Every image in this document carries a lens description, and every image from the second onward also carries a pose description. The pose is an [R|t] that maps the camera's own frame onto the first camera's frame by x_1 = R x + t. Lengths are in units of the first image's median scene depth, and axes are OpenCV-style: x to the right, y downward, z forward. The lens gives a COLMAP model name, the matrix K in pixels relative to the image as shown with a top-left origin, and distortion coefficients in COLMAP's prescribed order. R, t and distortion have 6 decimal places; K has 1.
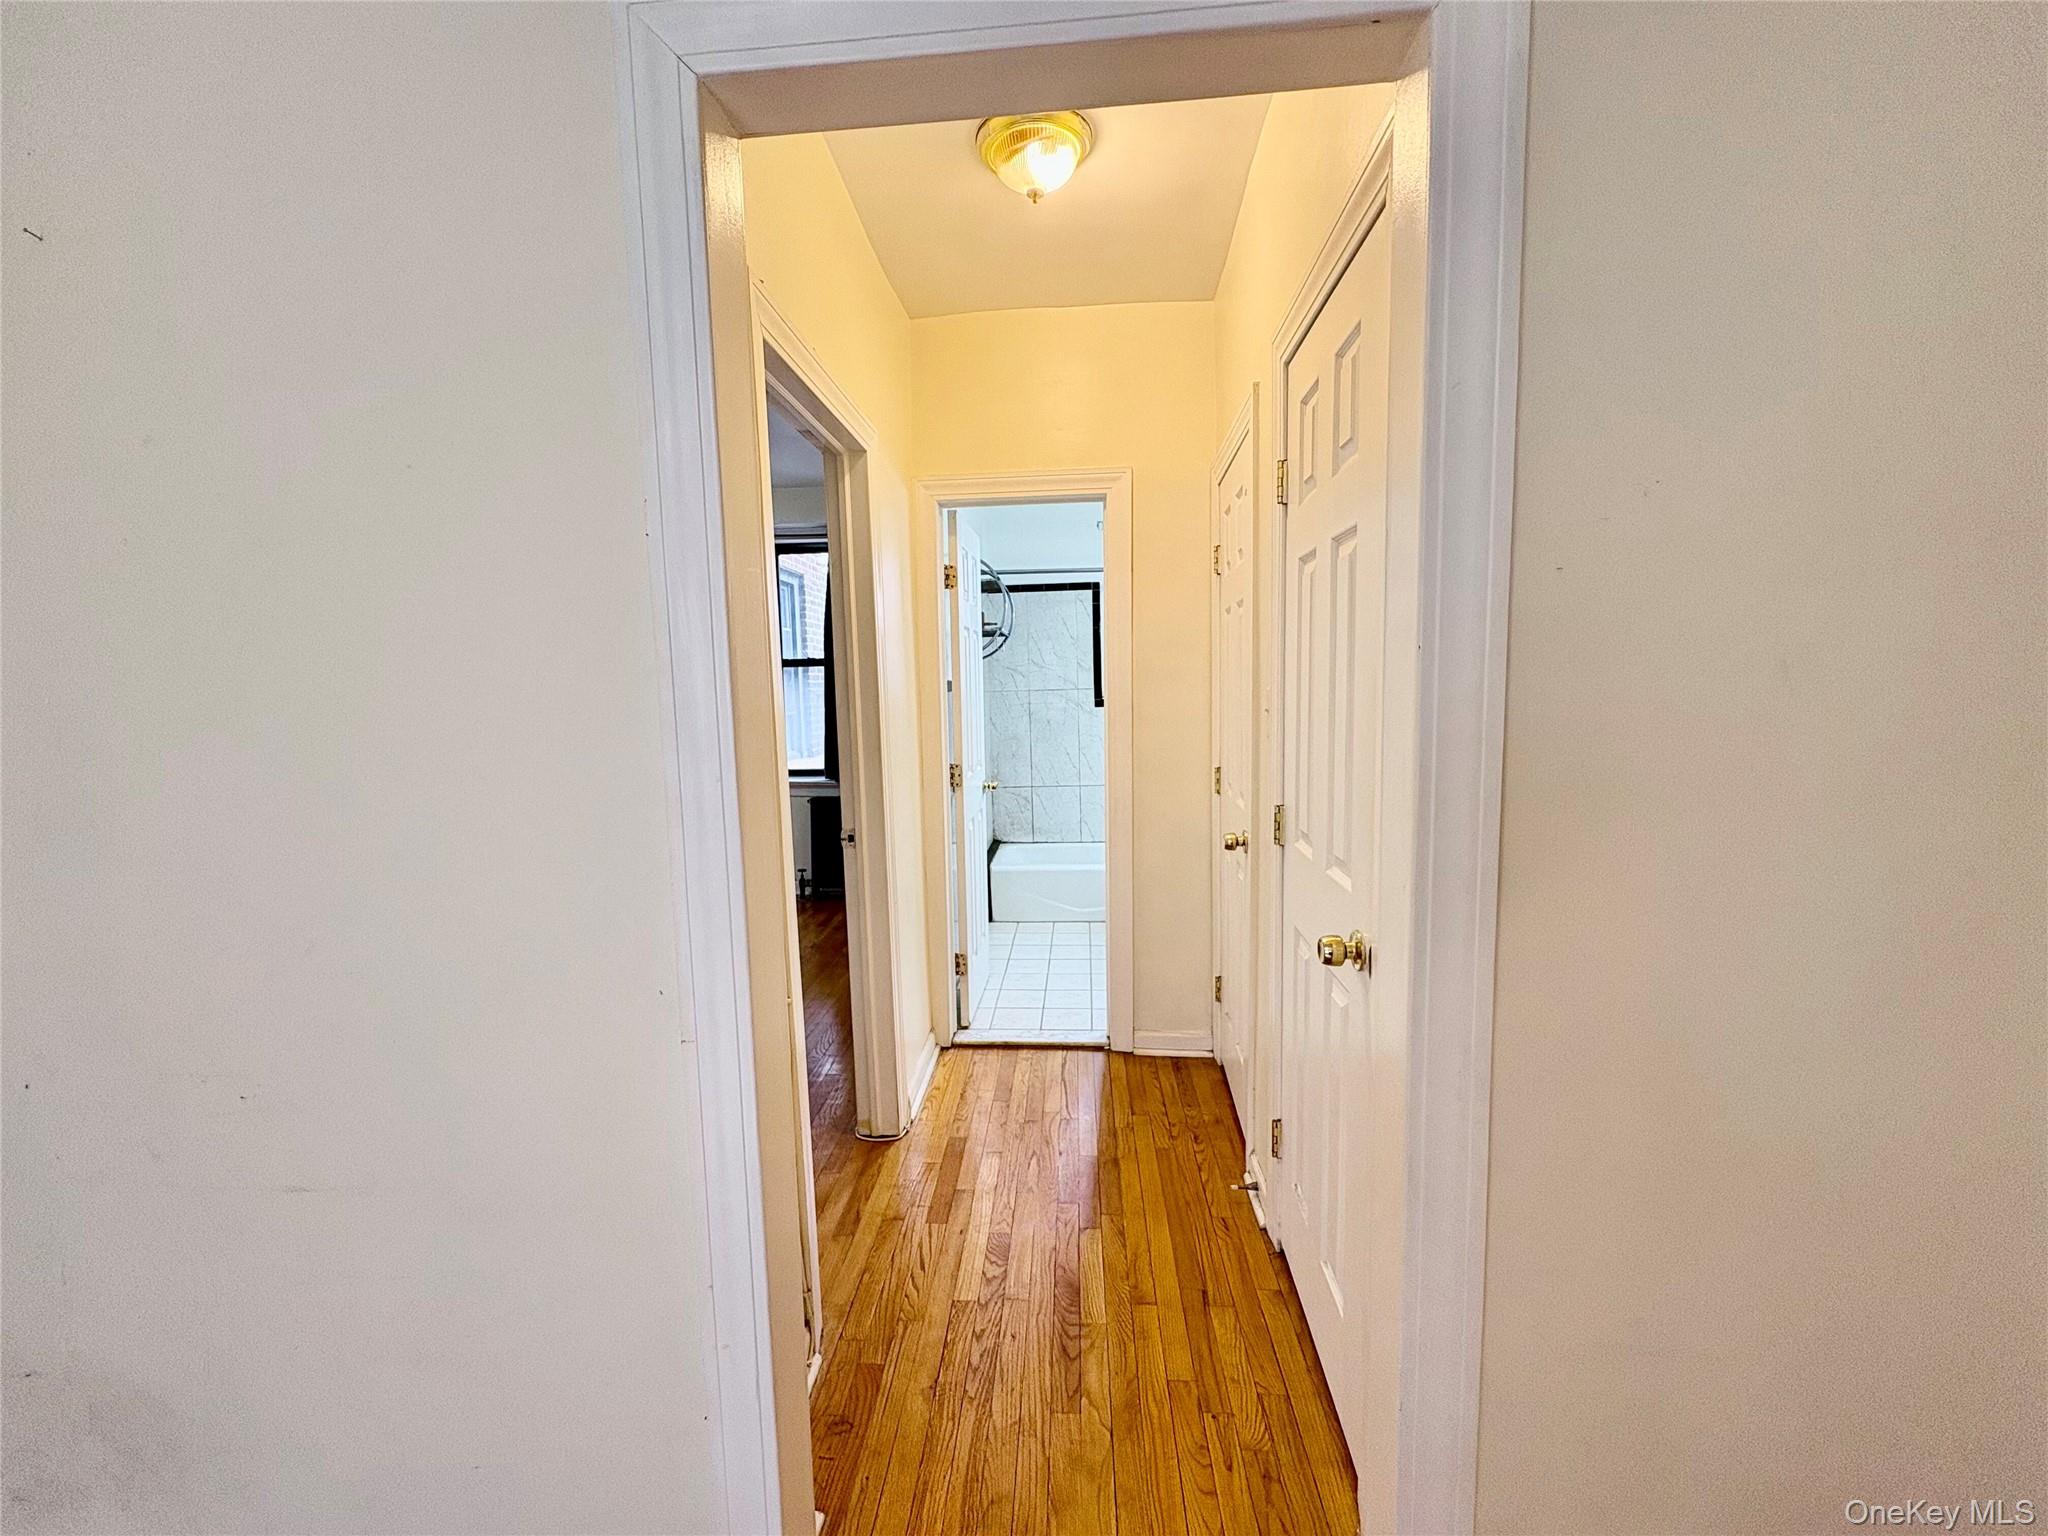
lens RADIAL K [[811.6, 0, 1019.5], [0, 811.6, 776.7], [0, 0, 1]] dist [0.001561, -0.001261]
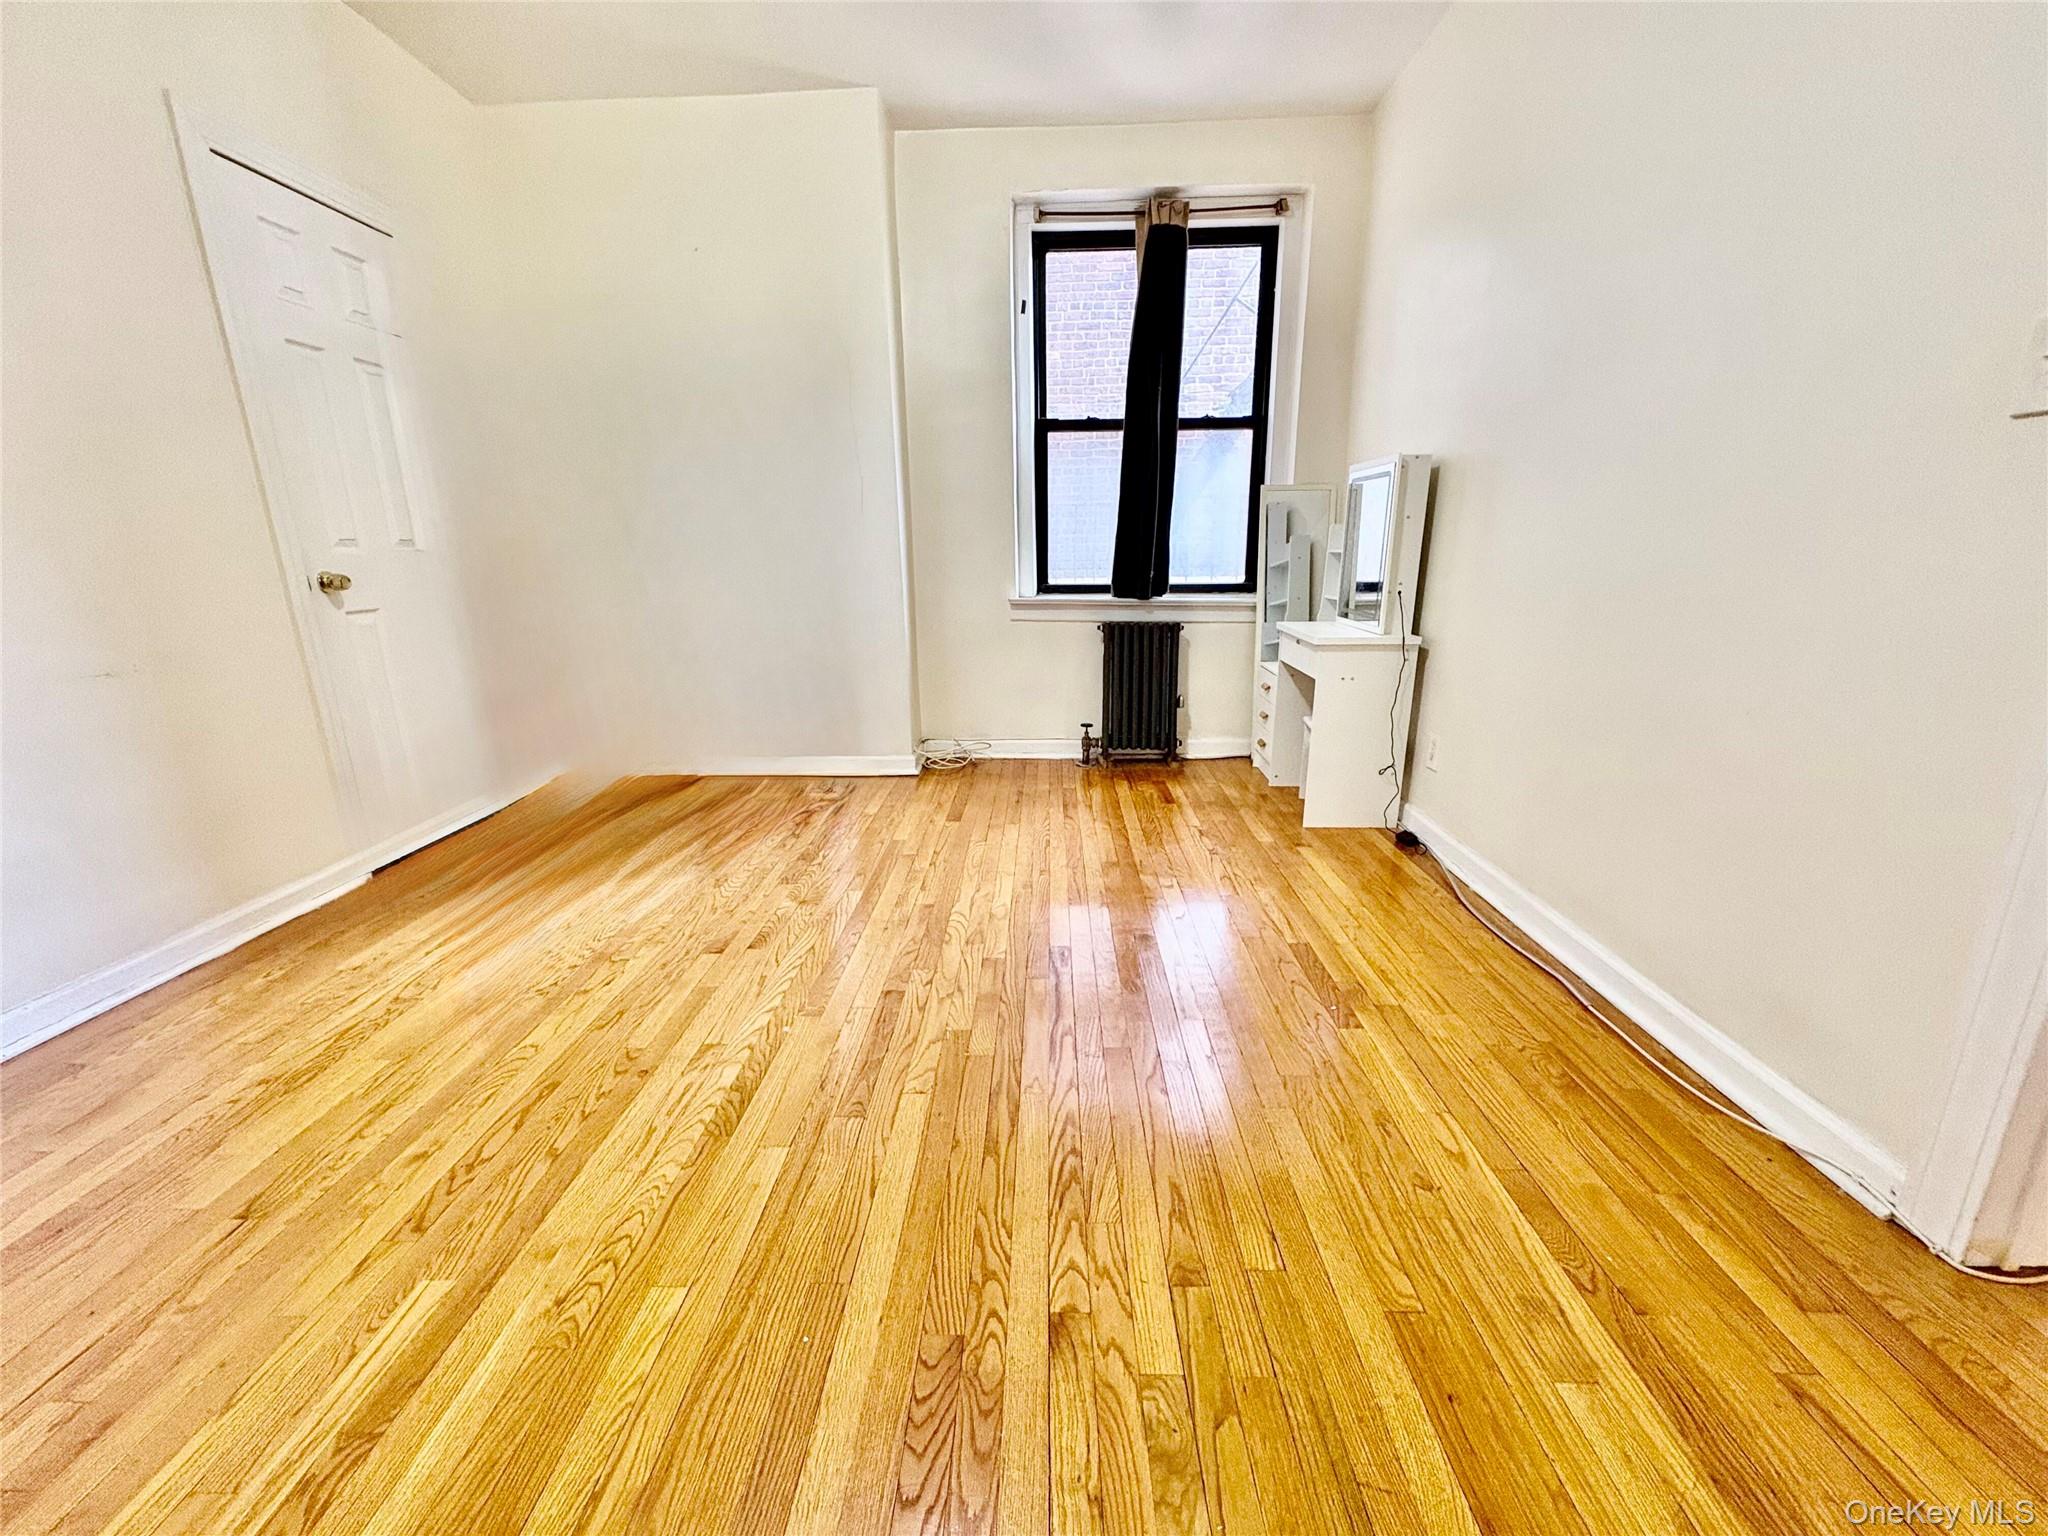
lens RADIAL K [[811.6, 0, 1020.7], [0, 811.6, 770.6], [0, 0, 1]] dist [0.001561, -0.001261]
pose [[0.999131, 0.001647, 0.041645, -0.891406], [-0.008168, 0.987578, 0.156919, 0.106332], [-0.040870, -0.157123, 0.986733, 0.709124]]
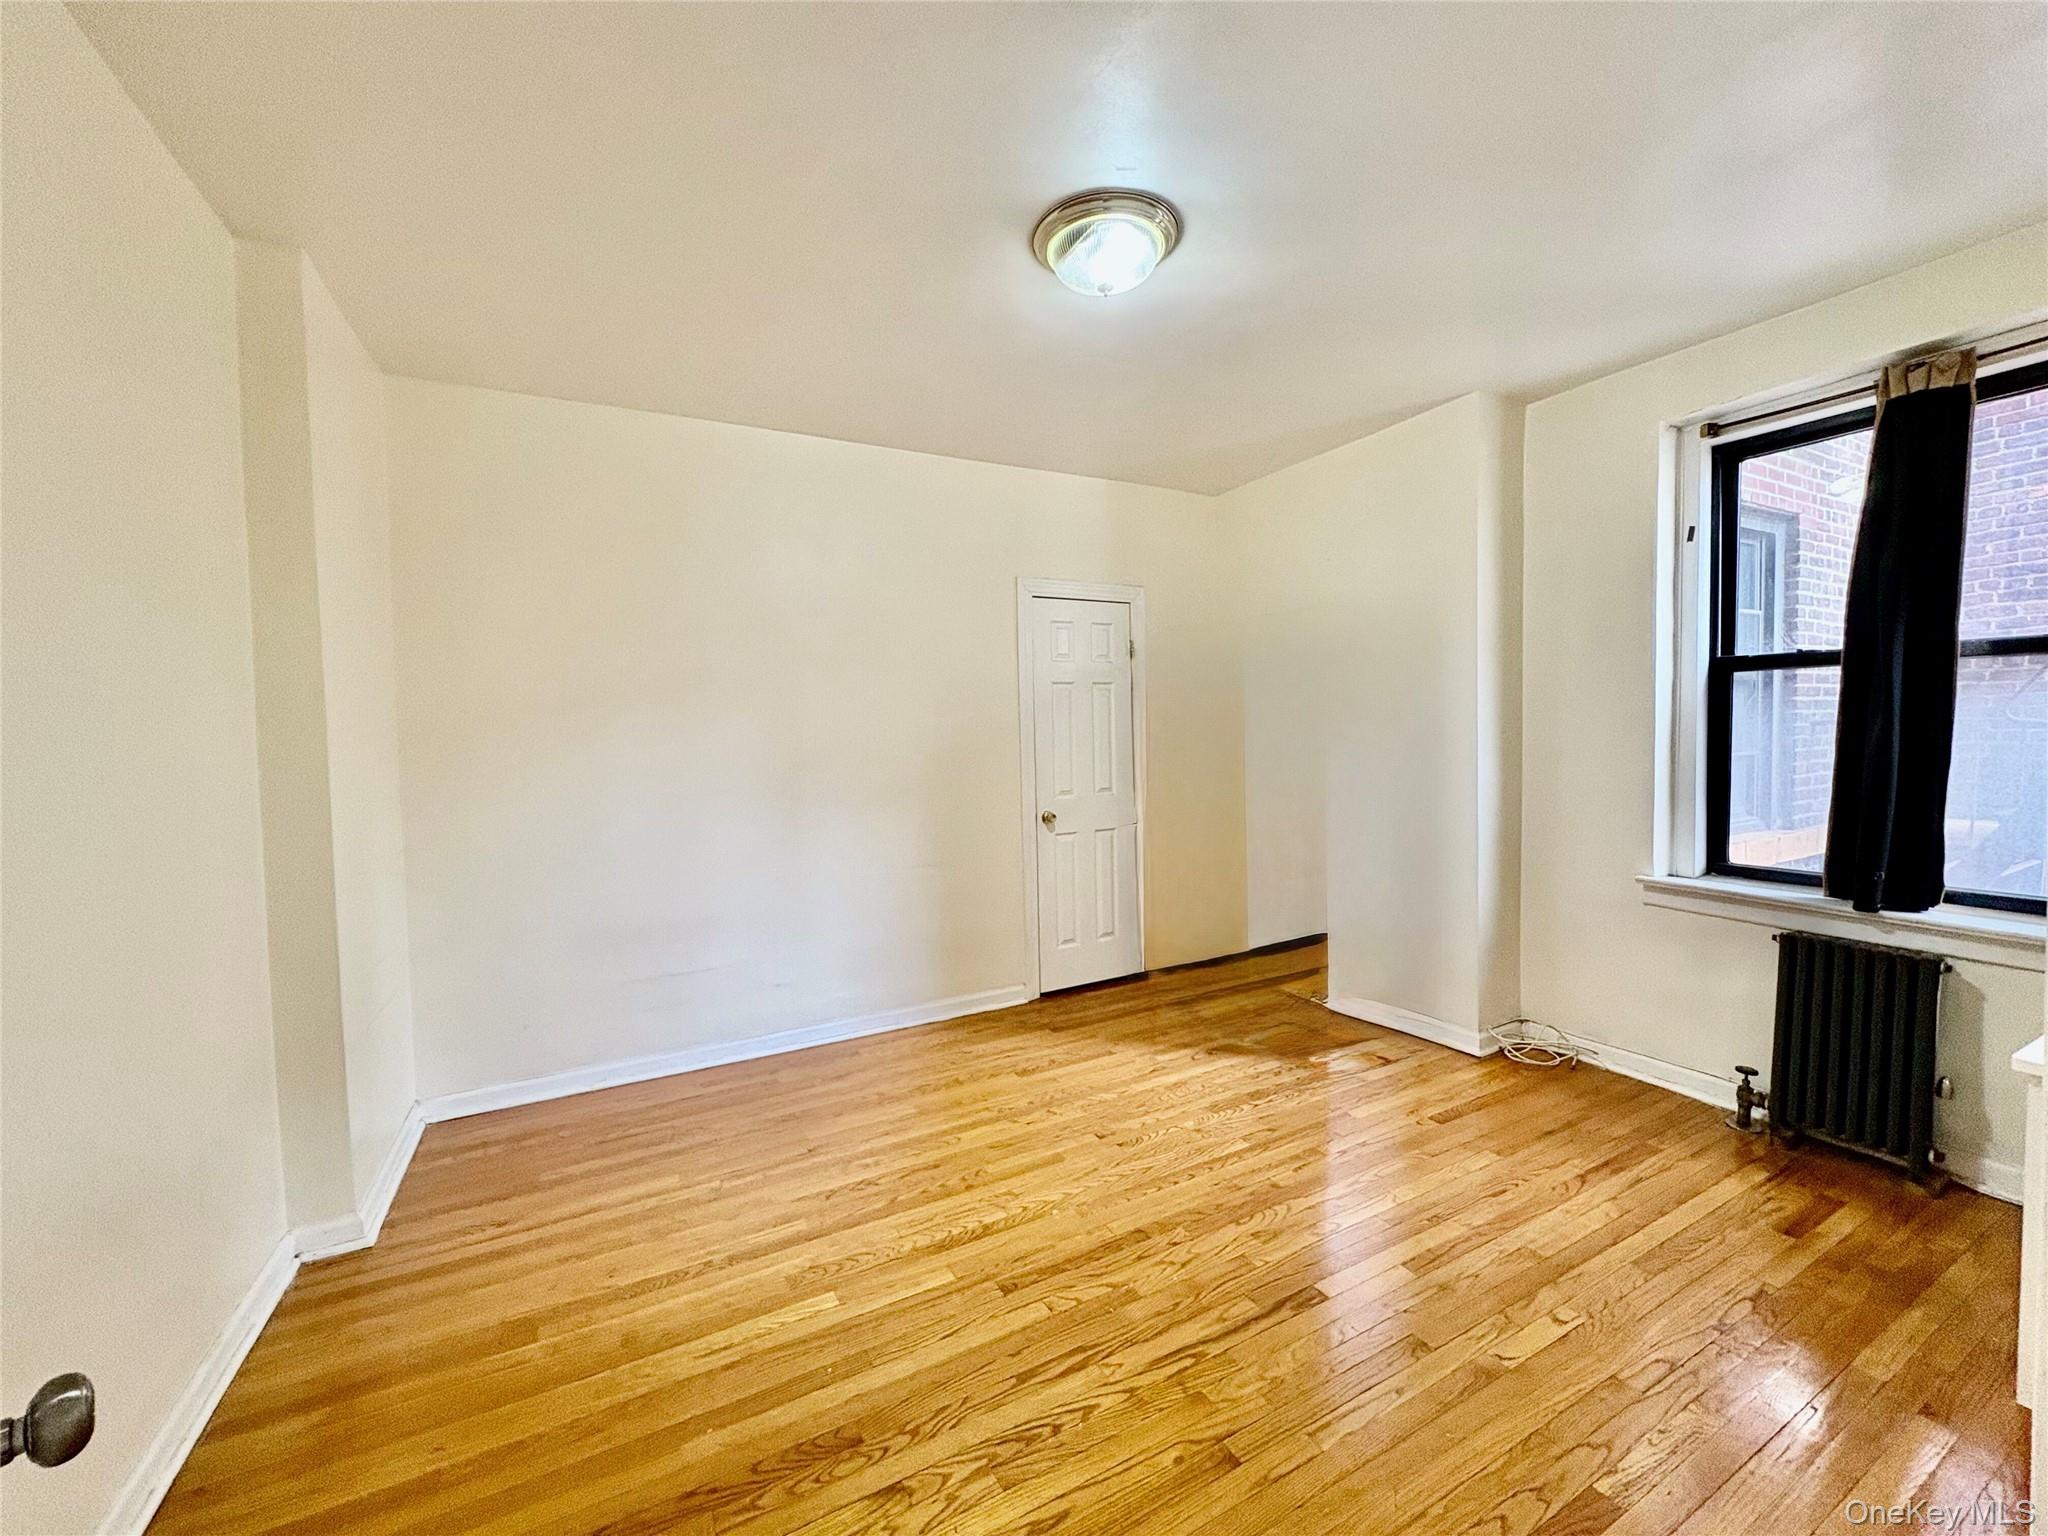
lens RADIAL K [[811.6, 0, 1024.4], [0, 811.6, 763.5], [0, 0, 1]] dist [0.001561, -0.001261]
pose [[0.532808, 0.046677, -0.844948, -0.222760], [-0.081363, 0.996677, 0.003753, -0.101039], [0.842315, 0.066748, 0.534836, 0.840584]]
